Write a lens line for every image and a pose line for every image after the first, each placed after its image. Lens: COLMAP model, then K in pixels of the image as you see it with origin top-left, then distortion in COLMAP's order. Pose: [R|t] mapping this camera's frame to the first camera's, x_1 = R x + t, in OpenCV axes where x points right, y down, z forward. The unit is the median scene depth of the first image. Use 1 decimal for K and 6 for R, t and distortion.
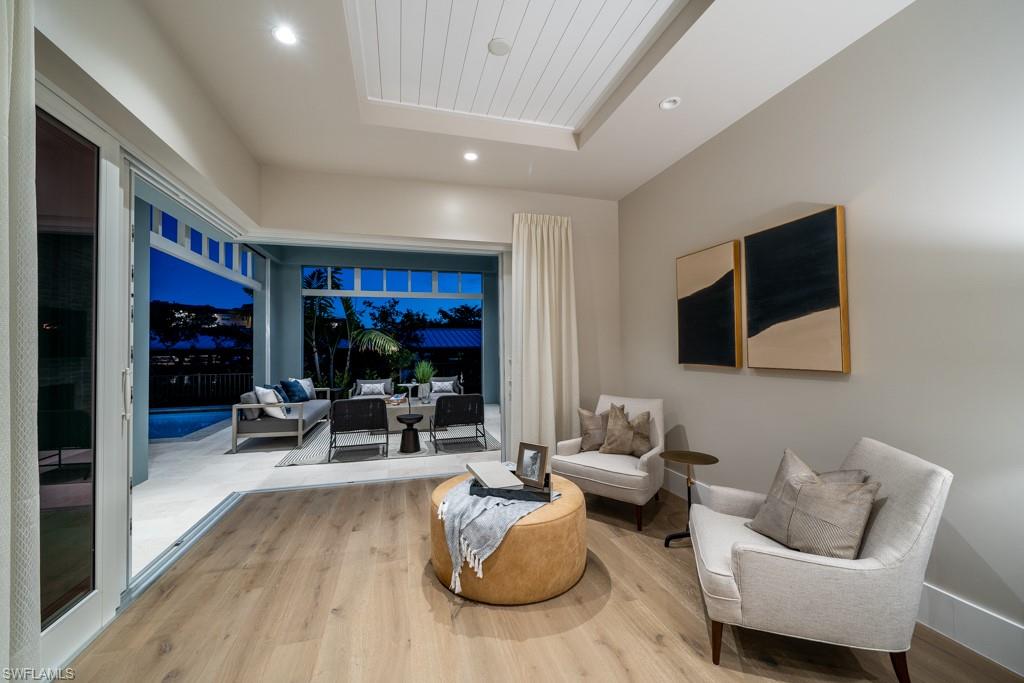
lens RADIAL K [[387.2, 0, 512.0], [0, 387.2, 341.5], [0, 0, 1]] dist [-0.000094, 0.000009]
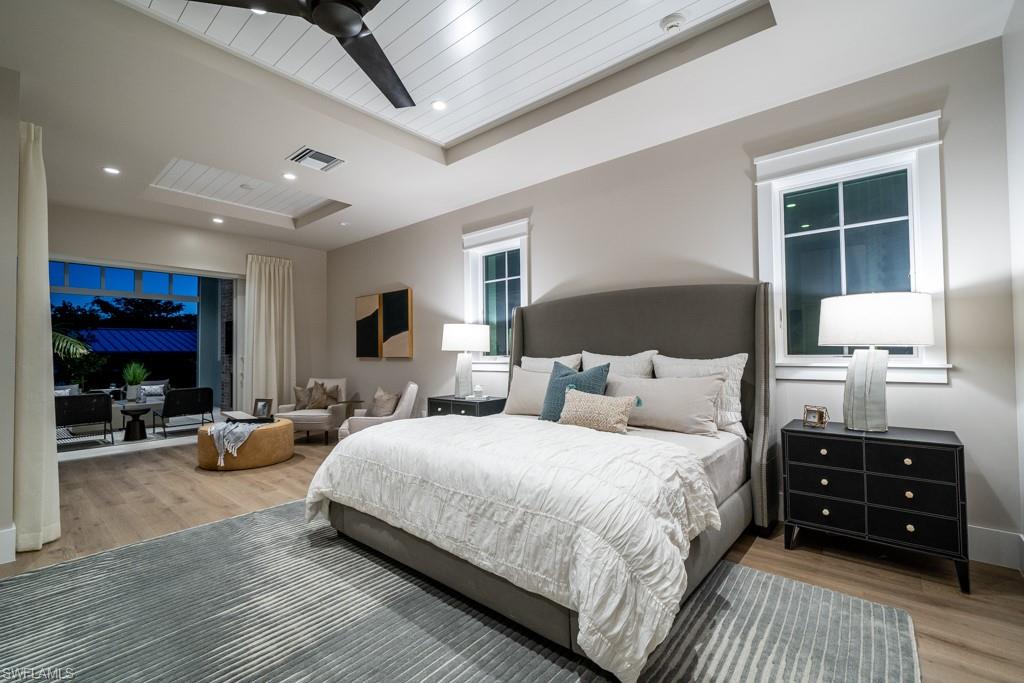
lens RADIAL K [[429.6, 0, 499.1], [0, 429.6, 344.1], [0, 0, 1]] dist [-0.002192, -0.000108]
pose [[0.837409, 0.013006, 0.546422, -0.096927], [-0.008119, 0.999903, -0.011357, 0.012729], [-0.546516, 0.005074, 0.837433, -1.012518]]
